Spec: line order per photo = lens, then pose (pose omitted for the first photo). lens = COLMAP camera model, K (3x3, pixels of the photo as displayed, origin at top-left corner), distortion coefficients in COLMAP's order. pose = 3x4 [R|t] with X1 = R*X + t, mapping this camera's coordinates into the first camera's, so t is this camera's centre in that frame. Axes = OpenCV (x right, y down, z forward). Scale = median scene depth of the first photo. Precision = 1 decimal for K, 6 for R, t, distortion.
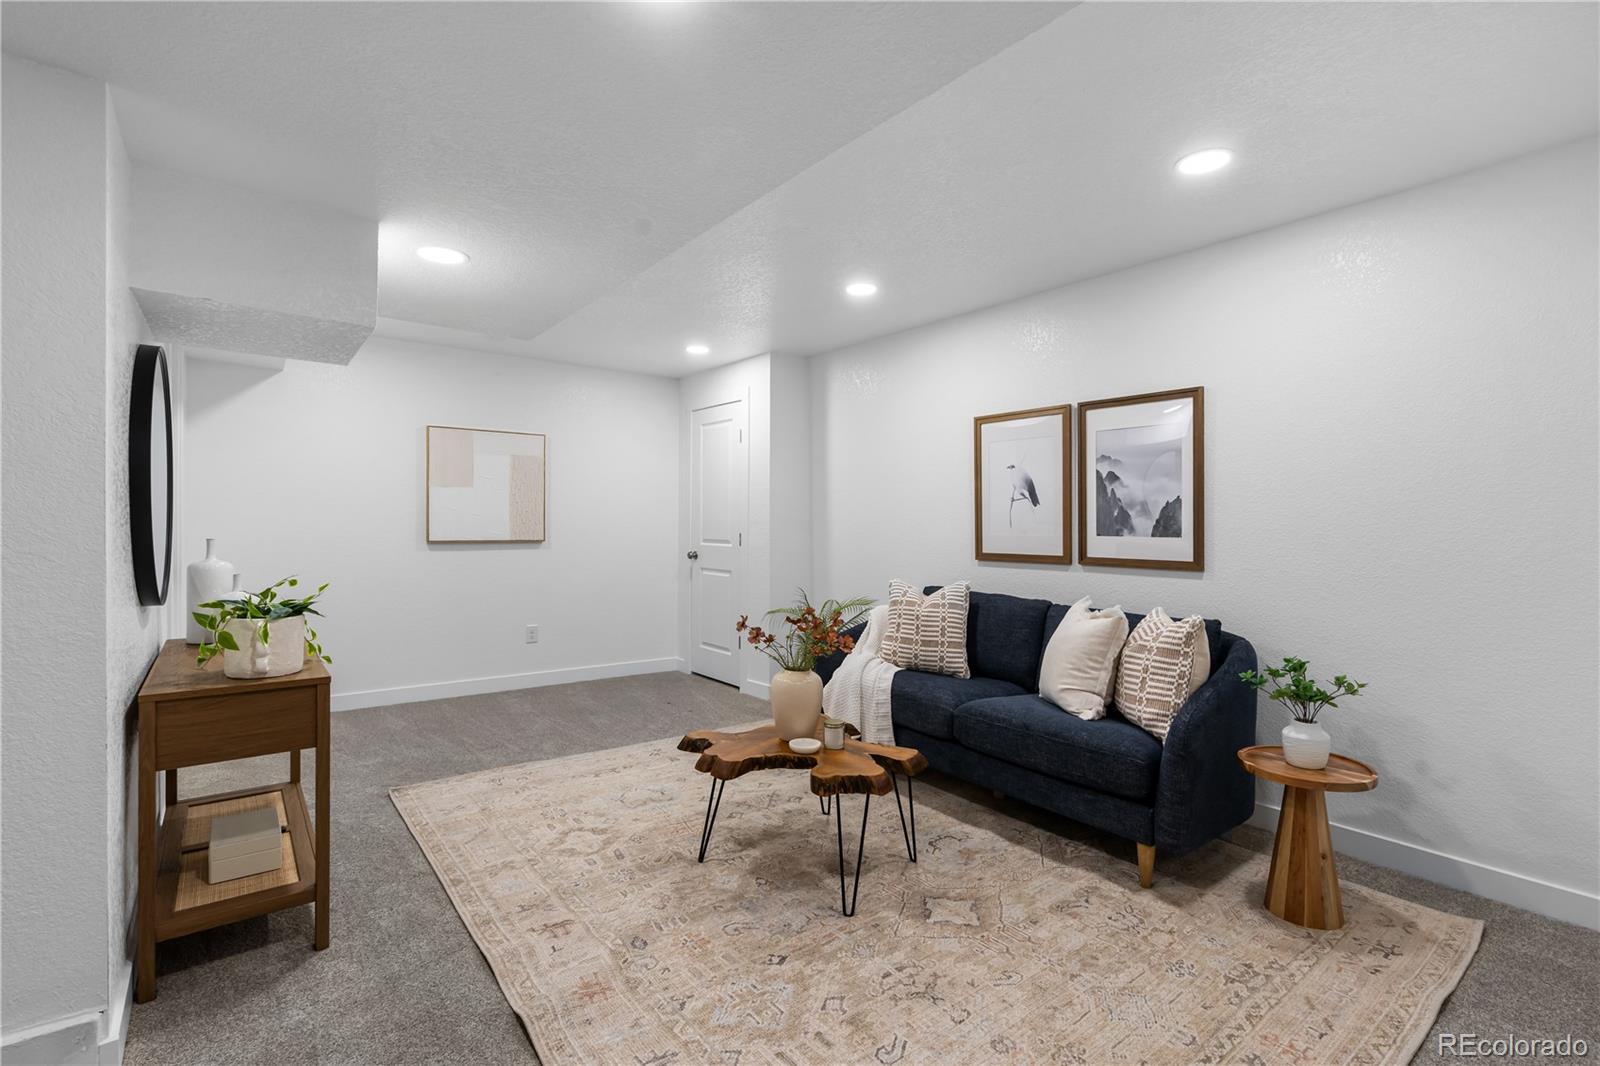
lens RADIAL K [[728.2, 0, 794.9], [0, 728.2, 529.9], [0, 0, 1]] dist [-0.009638, 0.003561]
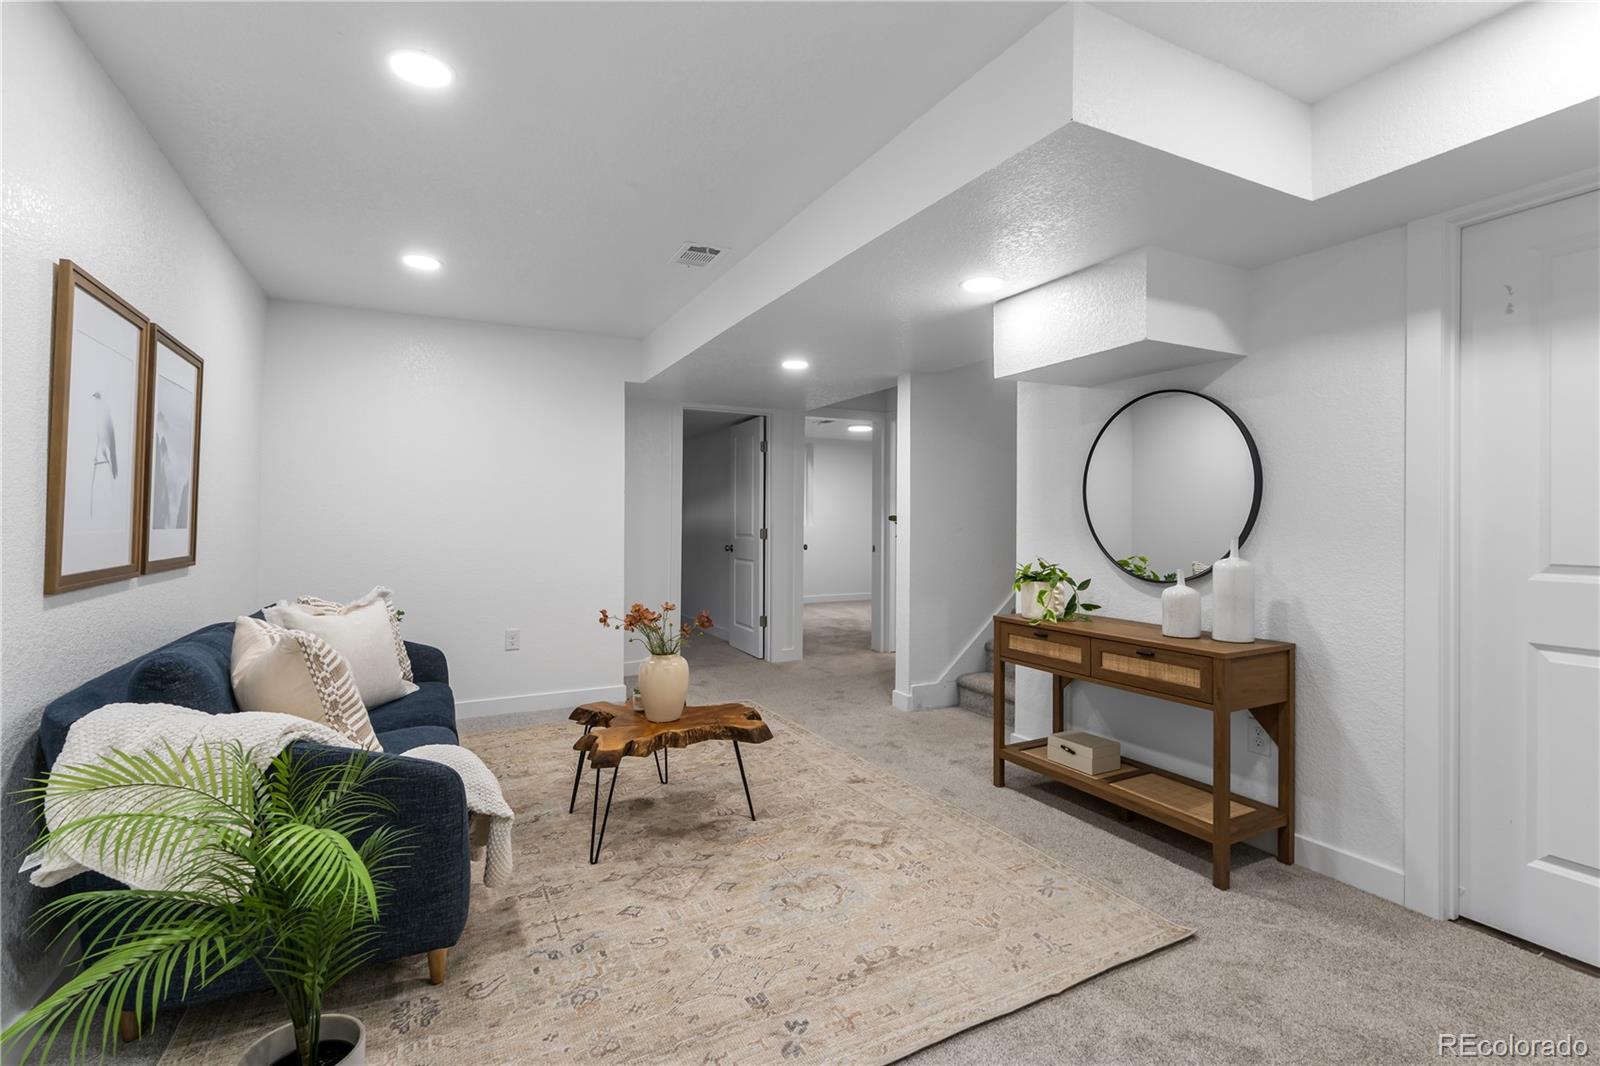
lens RADIAL K [[728.2, 0, 804.2], [0, 728.2, 513.4], [0, 0, 1]] dist [-0.009638, 0.003561]
pose [[-0.985374, -0.008646, 0.170189, -0.316528], [-0.009255, 0.999953, -0.002783, -0.011089], [-0.170157, -0.004317, -0.985408, 1.687611]]
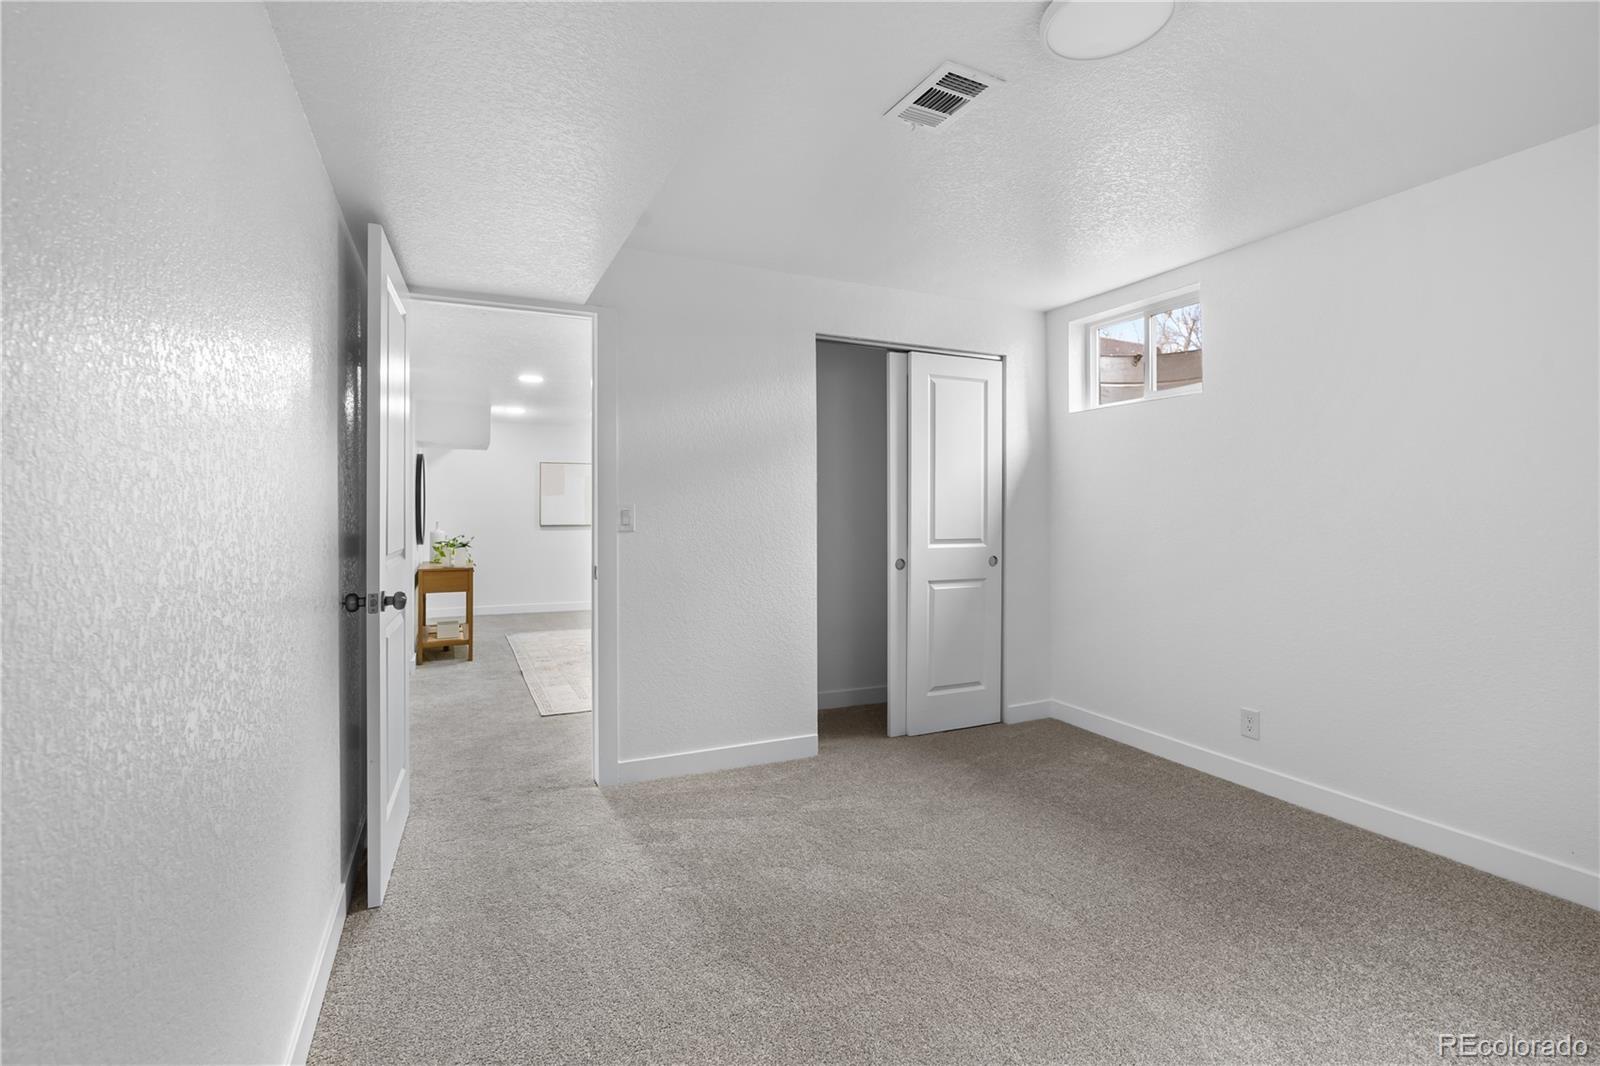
lens RADIAL K [[728.2, 0, 789.4], [0, 728.2, 518.8], [0, 0, 1]] dist [-0.009638, 0.003561]
pose [[0.974320, 0.003318, -0.225143, 0.802026], [-0.002928, 0.999994, 0.002068, -0.003115], [0.225148, -0.001356, 0.974324, -0.997929]]
